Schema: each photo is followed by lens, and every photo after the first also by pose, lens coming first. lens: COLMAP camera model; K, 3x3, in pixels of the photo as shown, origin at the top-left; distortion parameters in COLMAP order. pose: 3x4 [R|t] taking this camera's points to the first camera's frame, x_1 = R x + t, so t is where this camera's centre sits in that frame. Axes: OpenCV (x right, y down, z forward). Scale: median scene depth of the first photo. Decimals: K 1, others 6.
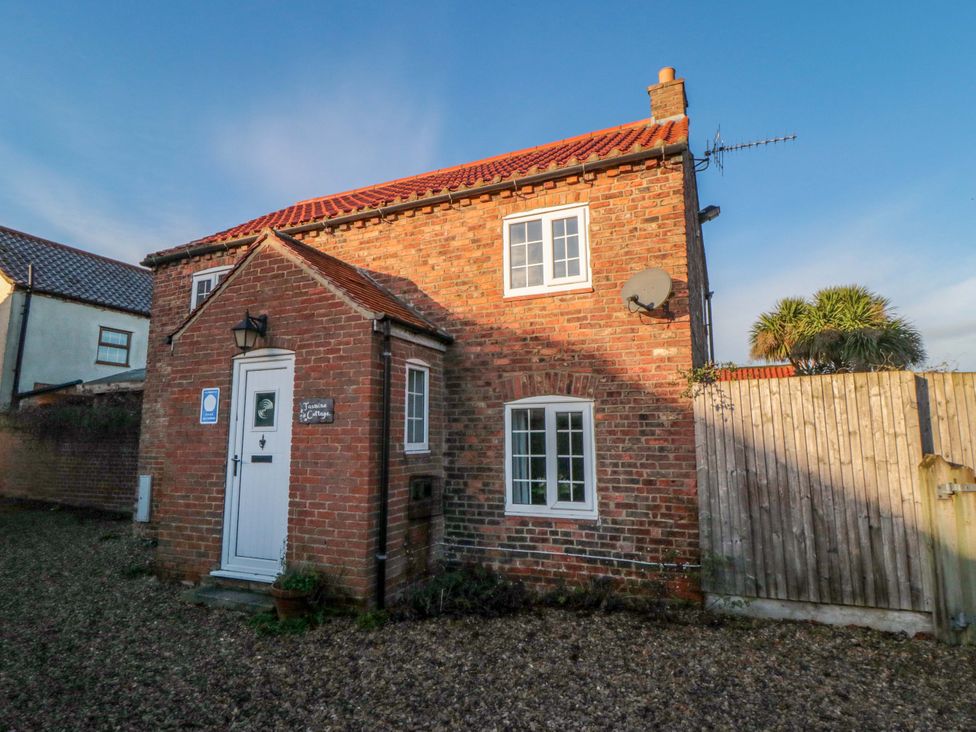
lens RADIAL K [[511.4, 0, 495.2], [0, 511.4, 359.4], [0, 0, 1]] dist [0.002834, -0.012383]
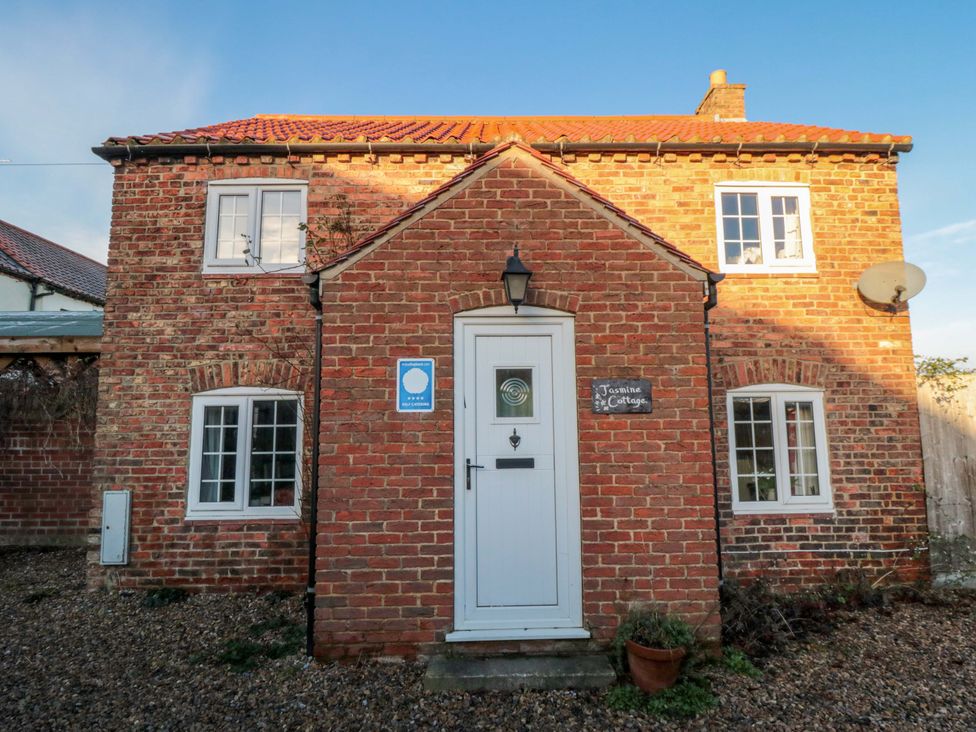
lens RADIAL K [[497.4, 0, 496.1], [0, 497.4, 359.1], [0, 0, 1]] dist [0.000942, -0.012563]
pose [[0.913966, 0.046981, 0.403063, -0.755010], [-0.058707, 0.998134, 0.016779, 0.042303], [-0.401522, -0.038998, 0.915019, 0.390959]]
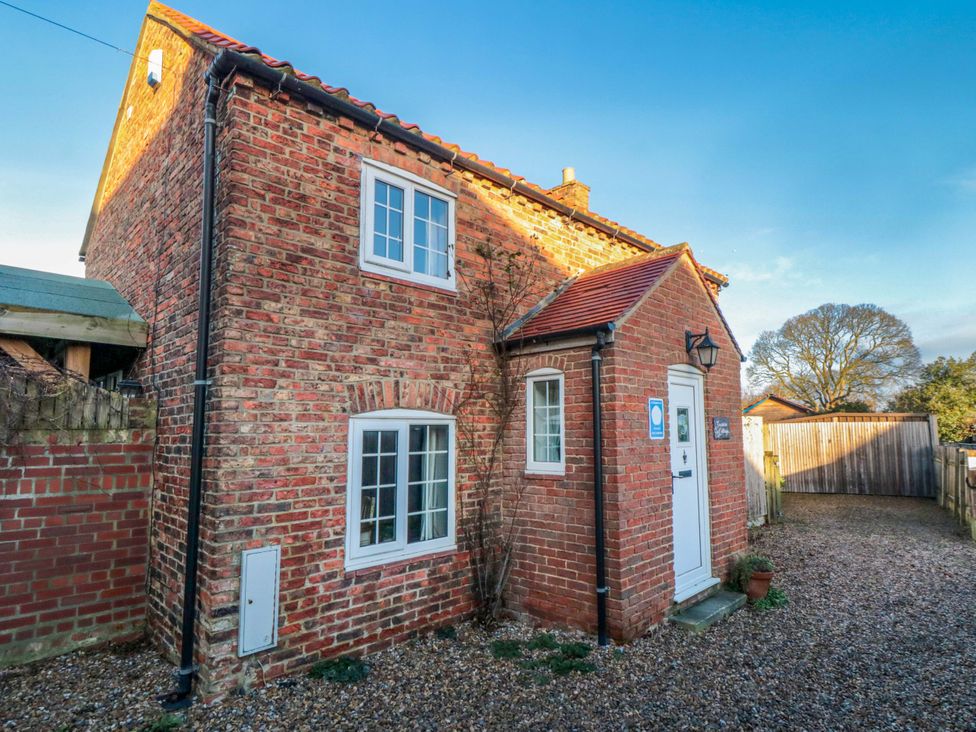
lens RADIAL K [[537.8, 0, 516.3], [0, 537.8, 370.8], [0, 0, 1]] dist [-0.003416, -0.001222]
pose [[0.351019, 0.111423, 0.929715, -1.568922], [-0.135098, 0.988533, -0.067465, 0.109100], [-0.926571, -0.101921, 0.362047, 0.938209]]
